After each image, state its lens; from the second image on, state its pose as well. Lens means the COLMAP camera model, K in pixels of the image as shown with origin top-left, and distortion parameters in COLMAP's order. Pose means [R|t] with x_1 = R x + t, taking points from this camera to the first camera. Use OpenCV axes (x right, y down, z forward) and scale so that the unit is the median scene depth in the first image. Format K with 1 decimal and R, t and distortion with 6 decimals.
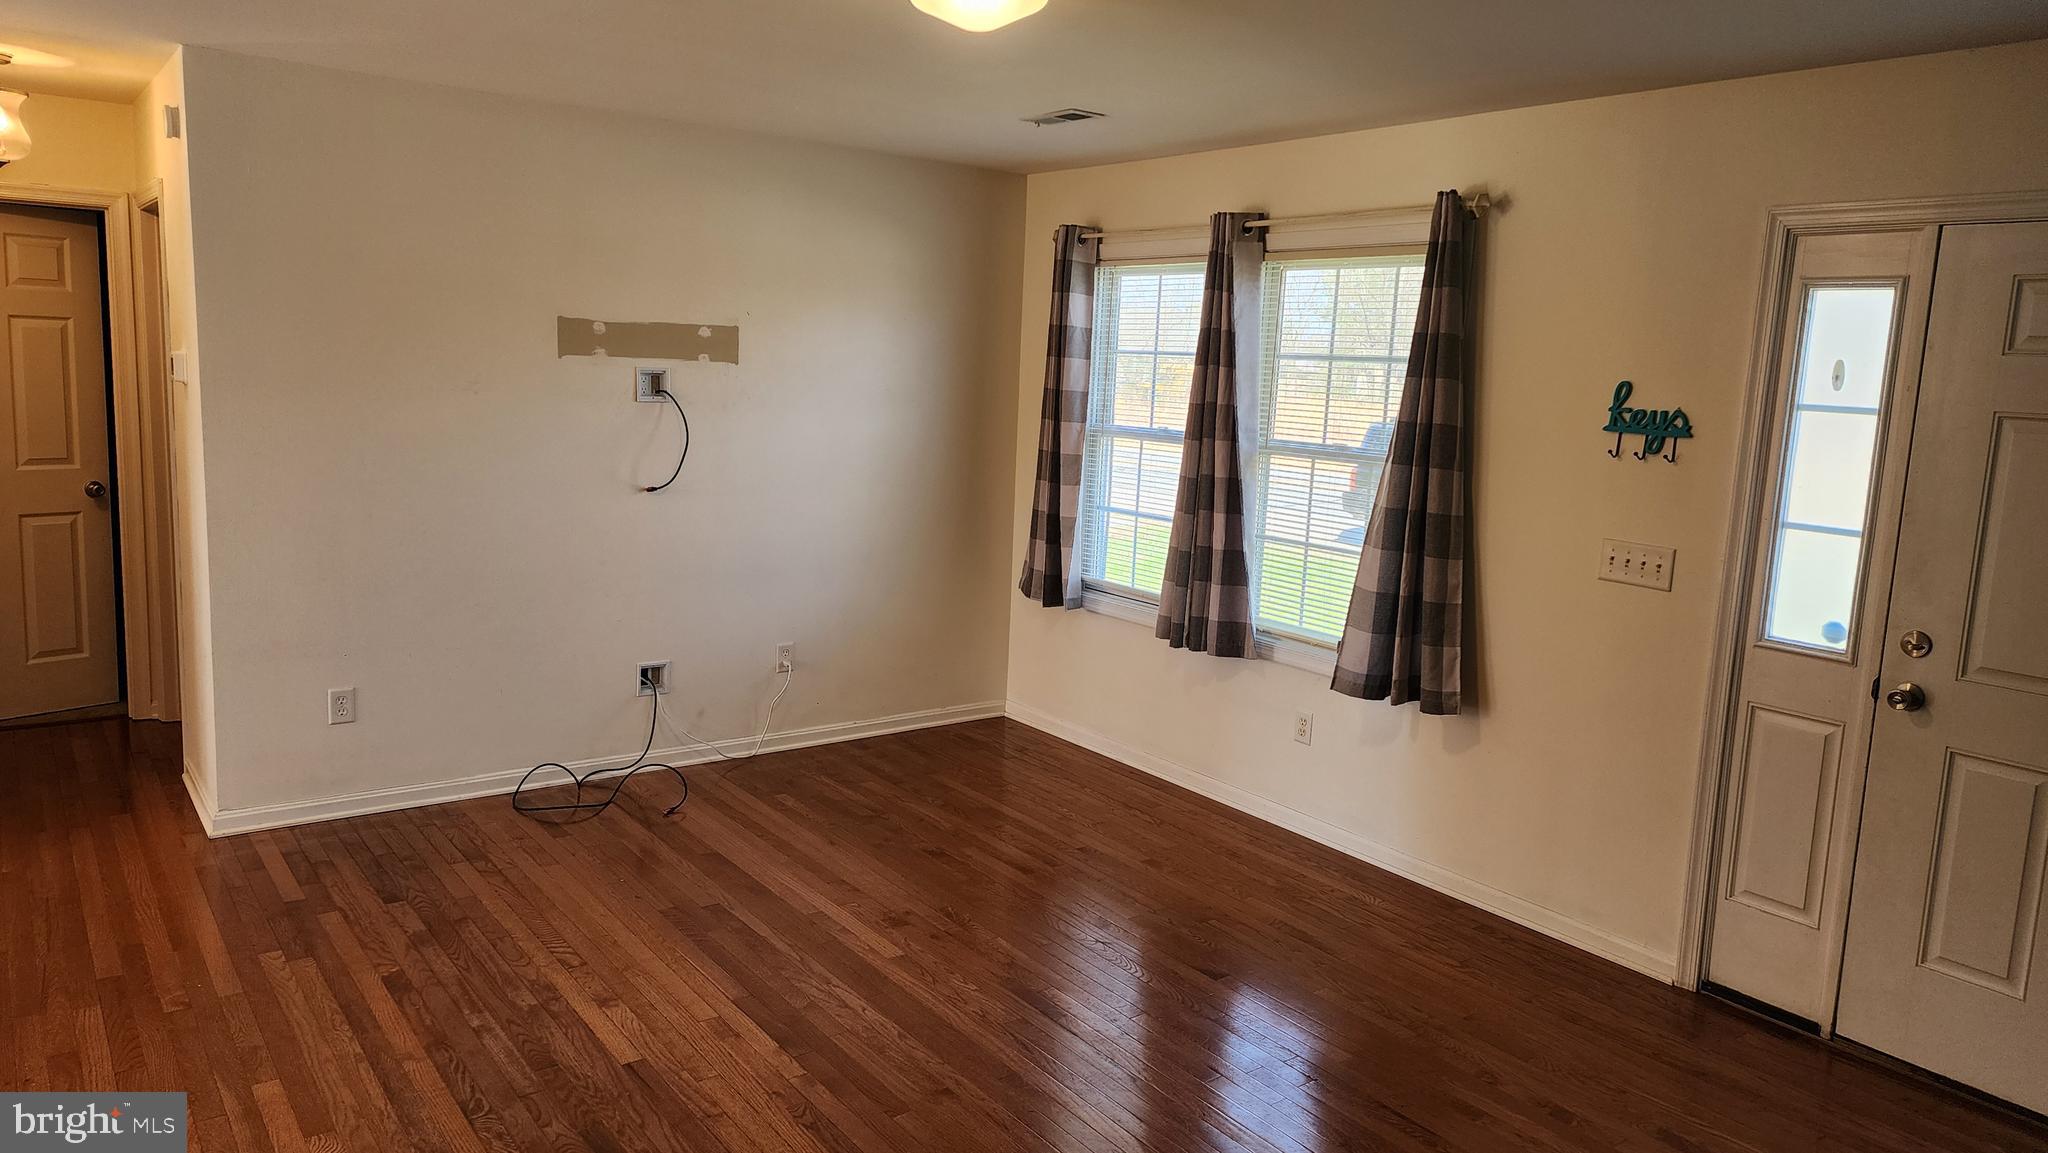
lens RADIAL K [[1374.8, 0, 1013.2], [0, 1374.8, 570.4], [0, 0, 1]] dist [0.100070, -0.098014]
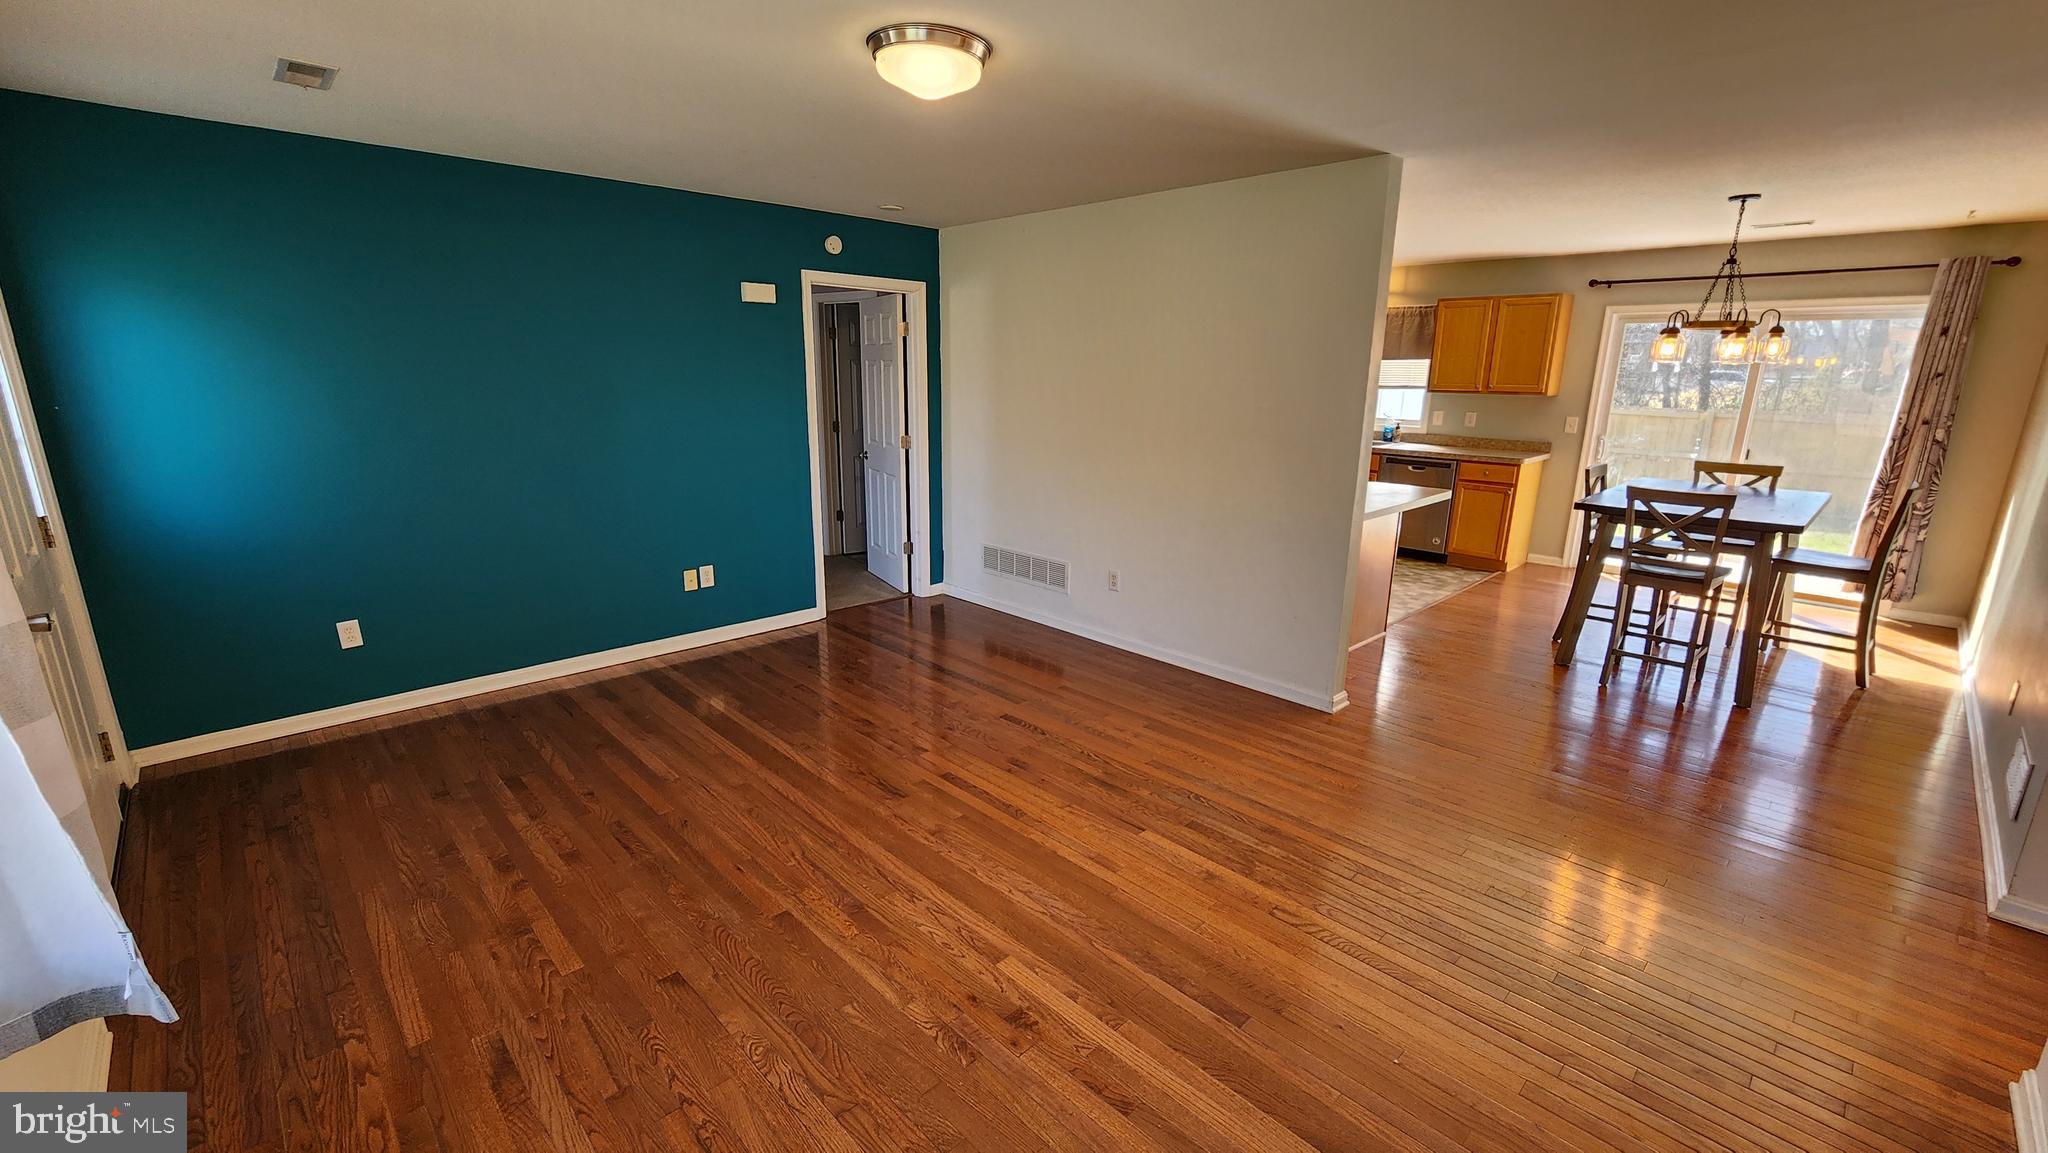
lens RADIAL K [[843.7, 0, 1030.3], [0, 843.7, 586.6], [0, 0, 1]] dist [0.006067, 0.000270]
pose [[-0.988188, -0.017987, -0.152189, -0.006022], [-0.076888, 0.917242, 0.390839, -0.204905], [0.132564, 0.397924, -0.907790, 1.433696]]
